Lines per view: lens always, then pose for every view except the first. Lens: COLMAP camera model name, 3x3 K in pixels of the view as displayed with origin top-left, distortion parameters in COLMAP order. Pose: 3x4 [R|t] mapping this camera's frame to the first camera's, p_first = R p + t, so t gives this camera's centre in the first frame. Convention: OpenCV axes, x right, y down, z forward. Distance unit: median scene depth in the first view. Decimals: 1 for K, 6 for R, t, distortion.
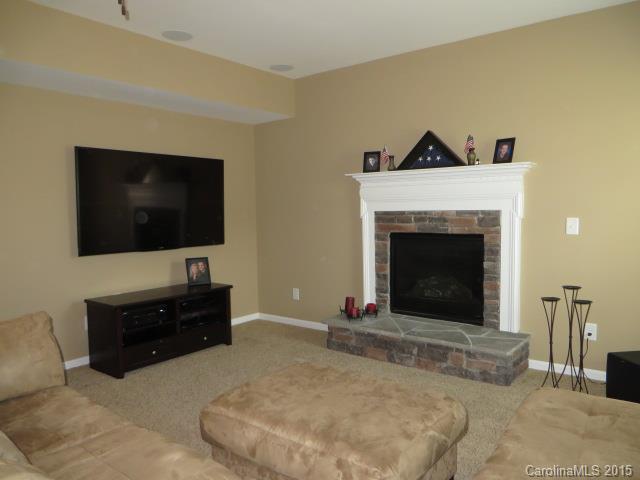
lens RADIAL K [[480.9, 0, 320.4], [0, 480.9, 237.1], [0, 0, 1]] dist [-0.003752, -0.001140]
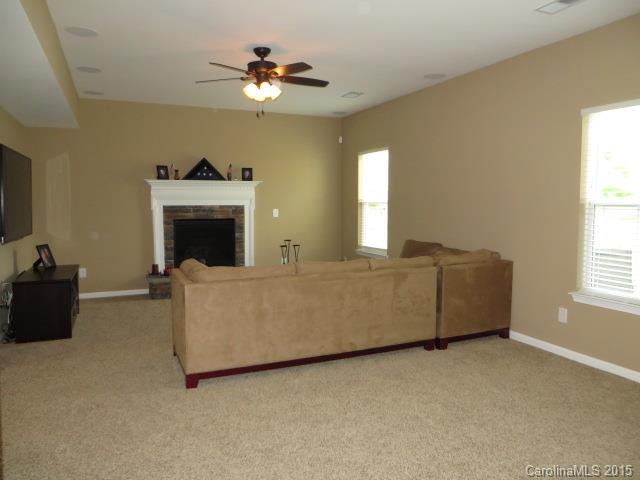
lens RADIAL K [[480.9, 0, 320.1], [0, 480.9, 240.6], [0, 0, 1]] dist [-0.003752, -0.001140]
pose [[0.482890, -0.058289, 0.873739, -1.060602], [0.044293, 0.998131, 0.042109, 0.015032], [-0.874560, 0.018366, 0.484569, -0.164186]]
